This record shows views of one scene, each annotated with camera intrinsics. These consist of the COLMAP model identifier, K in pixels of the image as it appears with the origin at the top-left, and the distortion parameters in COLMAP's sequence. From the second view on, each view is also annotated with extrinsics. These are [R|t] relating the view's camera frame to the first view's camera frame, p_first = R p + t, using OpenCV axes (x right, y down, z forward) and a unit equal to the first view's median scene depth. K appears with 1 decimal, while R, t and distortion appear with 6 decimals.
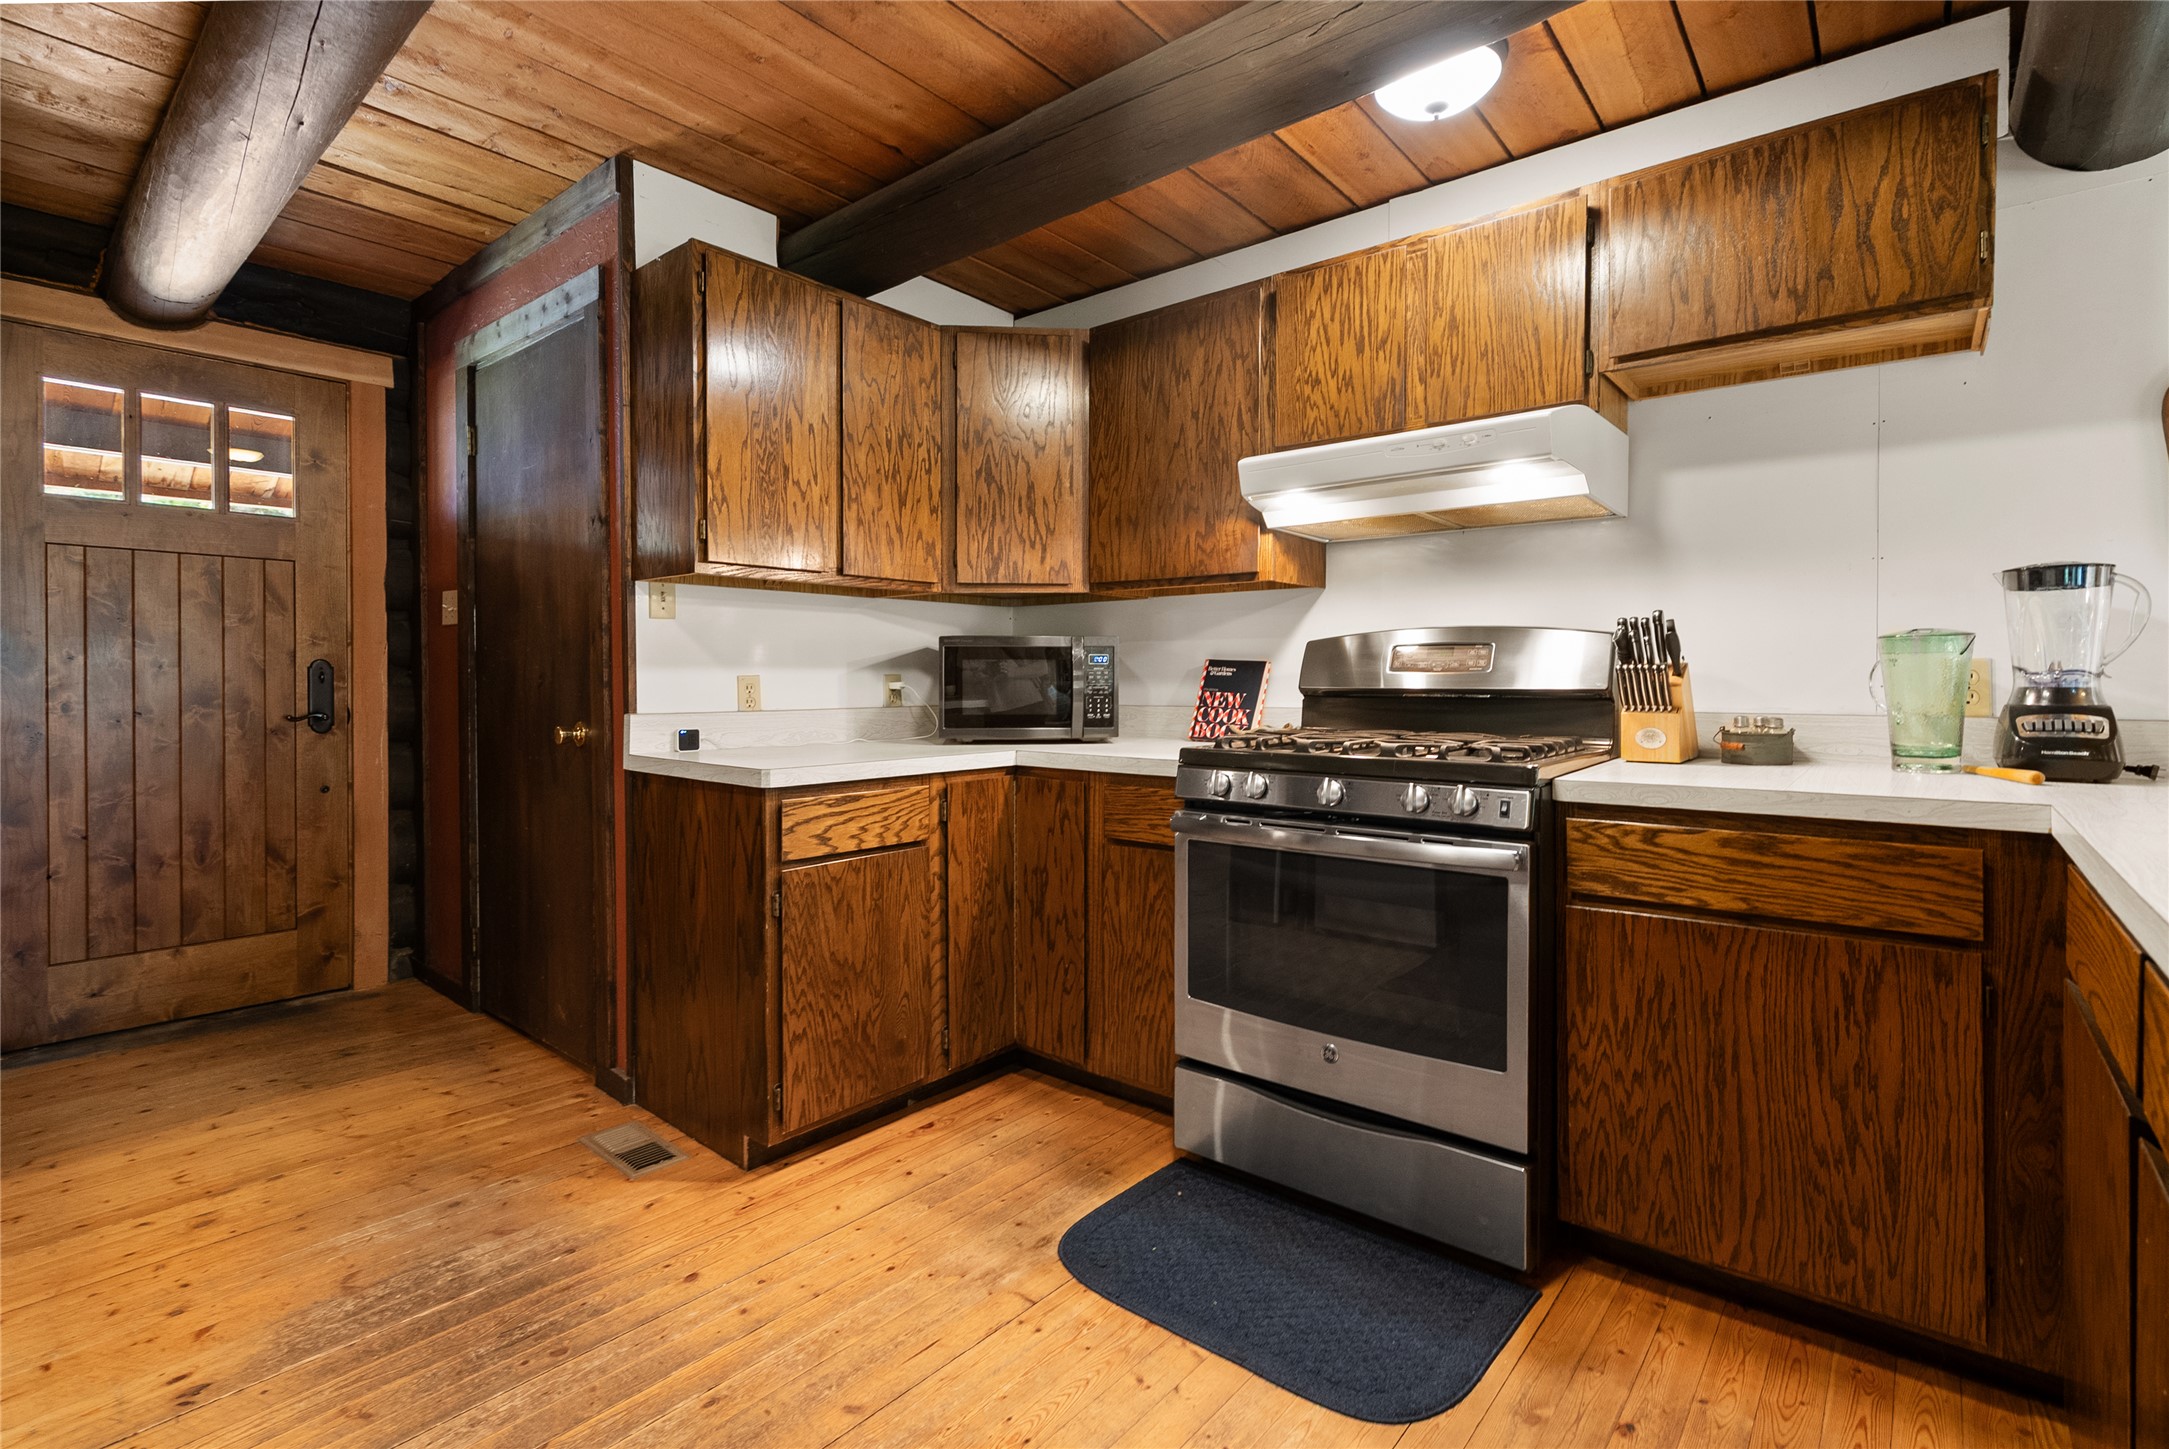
lens RADIAL K [[999.3, 0, 1094.1], [0, 999.3, 684.7], [0, 0, 1]] dist [-0.002296, -0.000159]
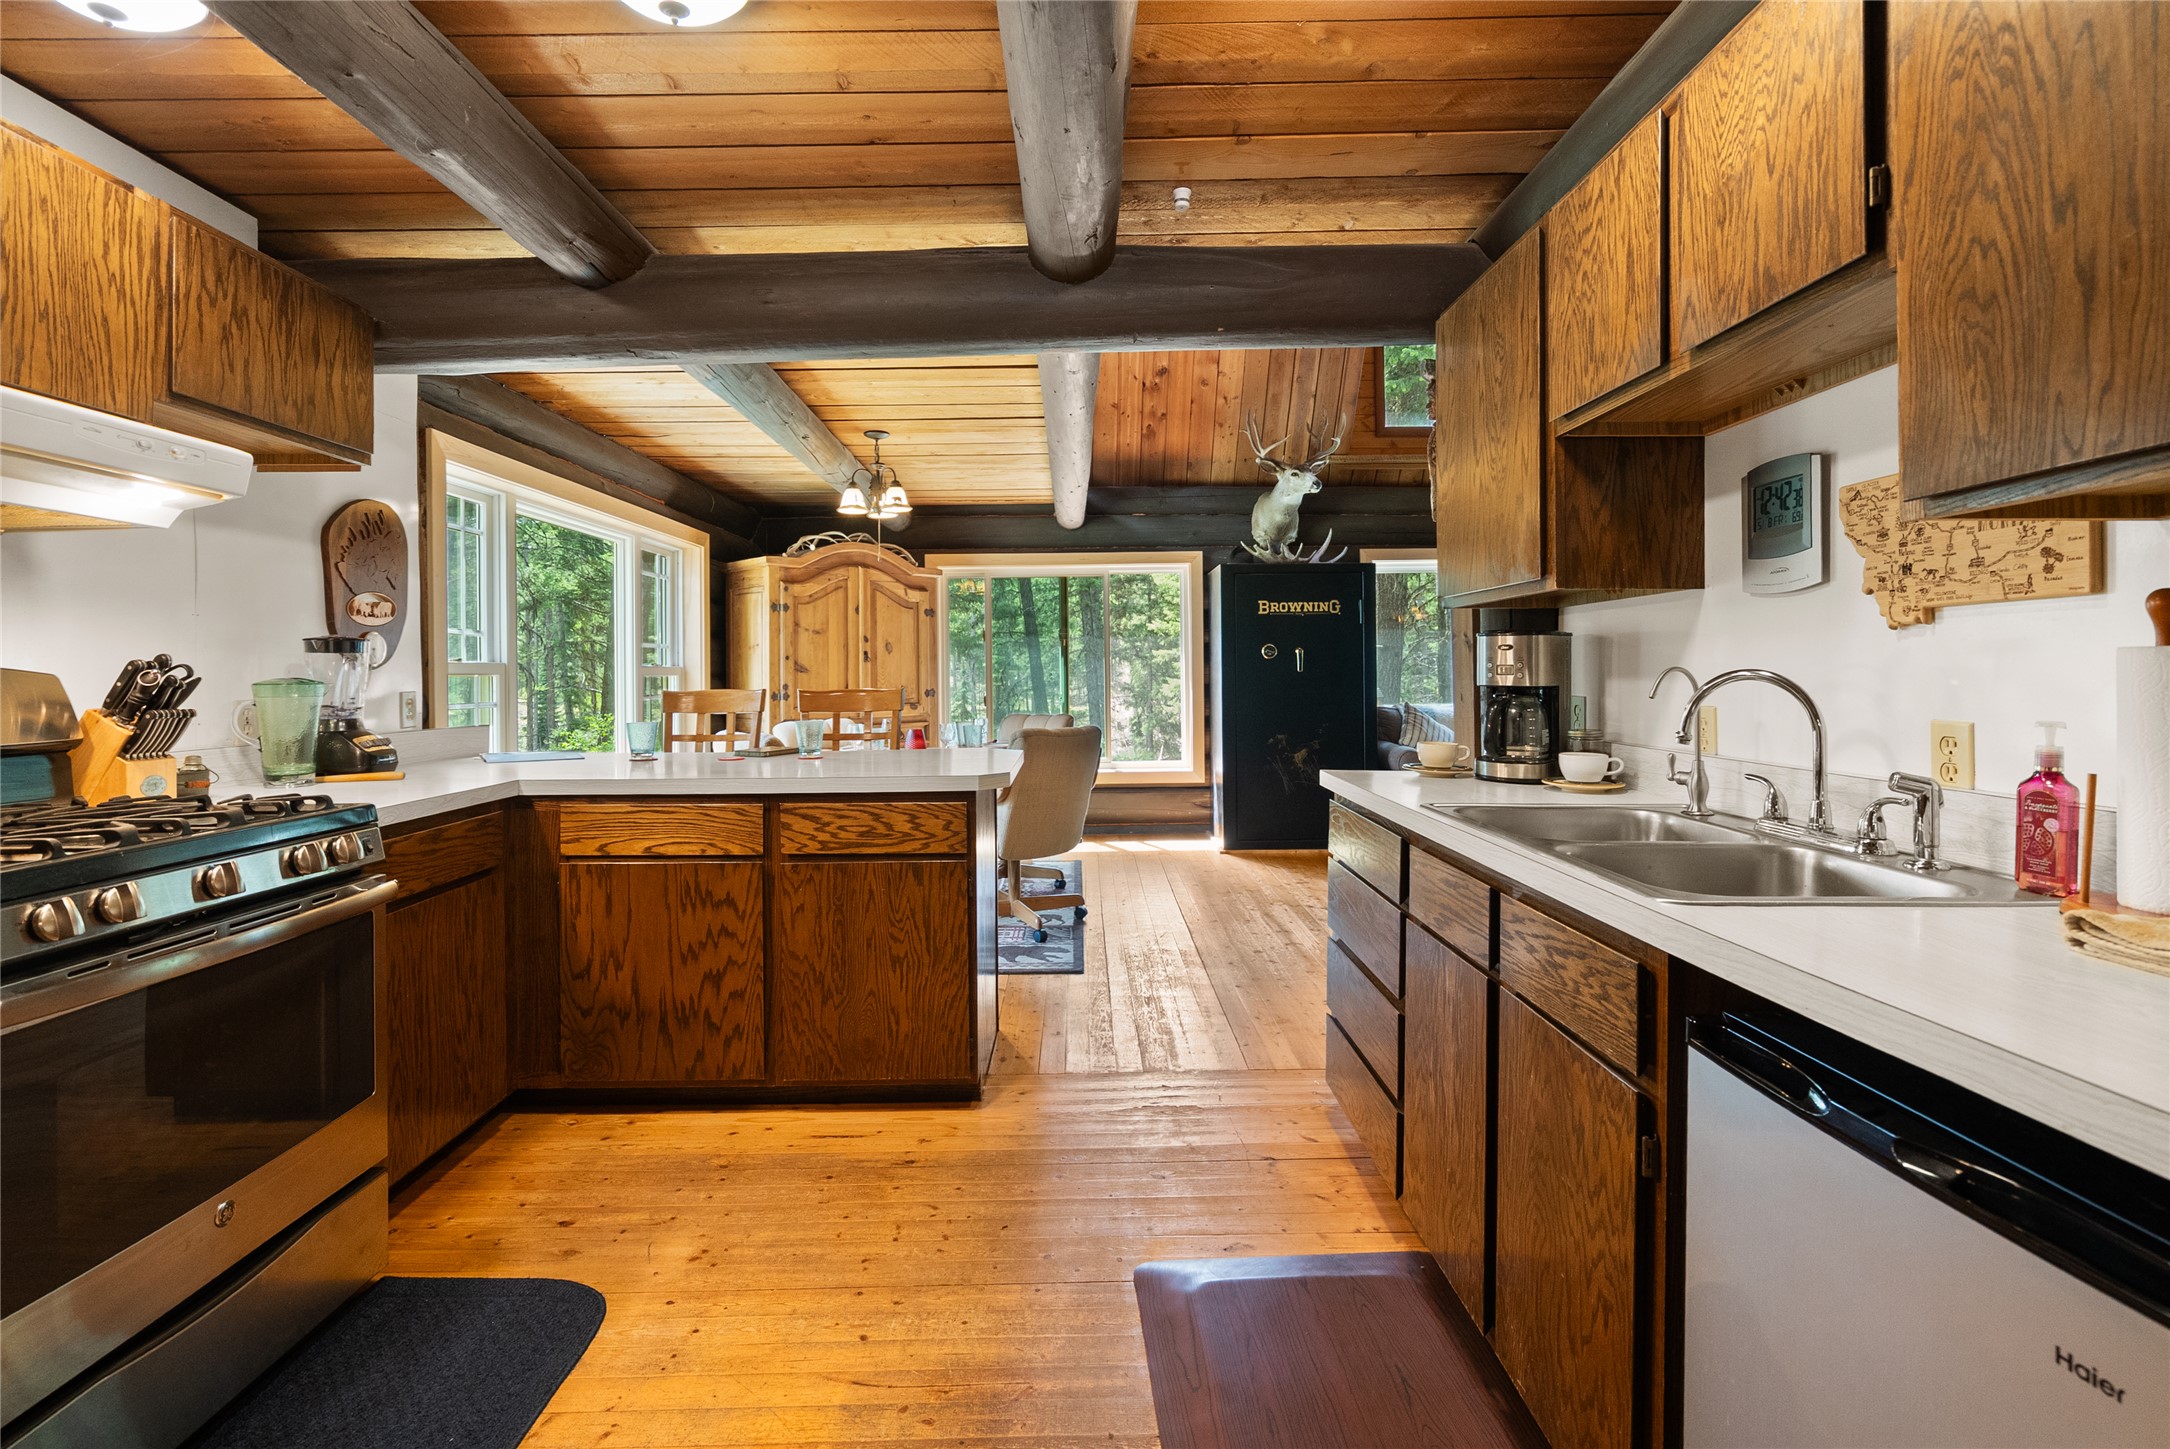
lens RADIAL K [[999.8, 0, 1094.6], [0, 999.8, 684.7], [0, 0, 1]] dist [-0.002296, -0.000159]
pose [[-0.655159, -0.004337, 0.755478, -0.603503], [0.014602, 0.999724, 0.018403, -0.039082], [-0.755349, 0.023088, -0.654915, 0.743703]]
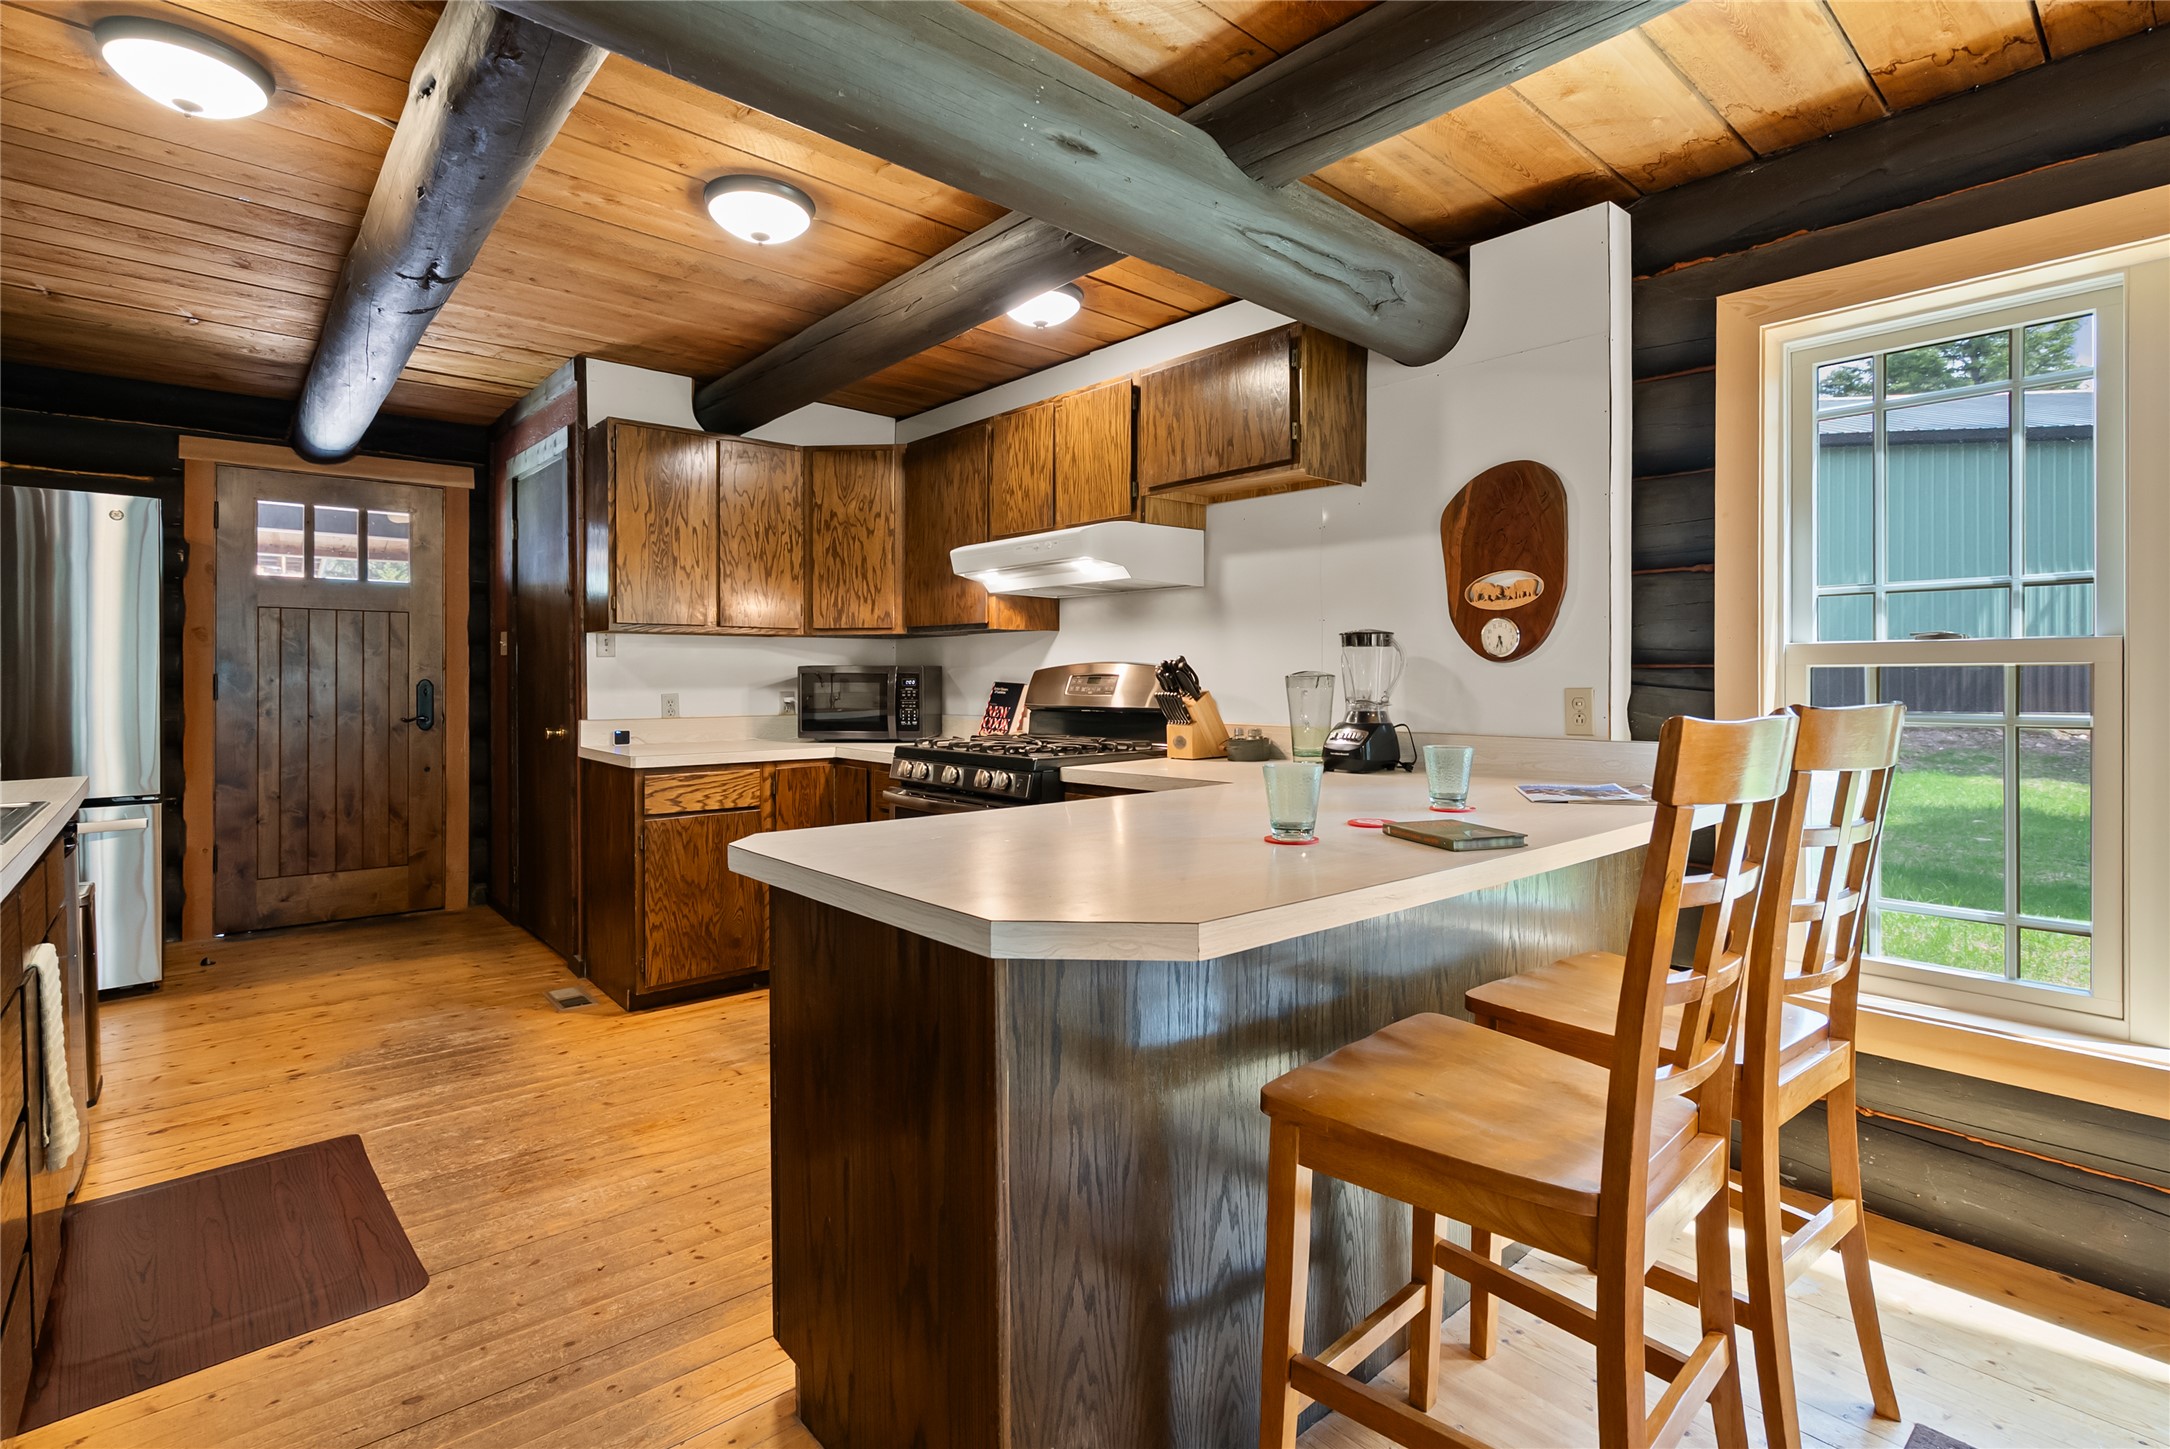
lens RADIAL K [[1020.5, 0, 1074.4], [0, 1020.5, 672.1], [0, 0, 1]] dist [-0.003484, 0.000016]
pose [[0.987331, -0.000857, -0.158670, 0.505884], [-0.000933, 0.999937, -0.011210, -0.026239], [0.158669, 0.011216, 0.987268, -0.404227]]
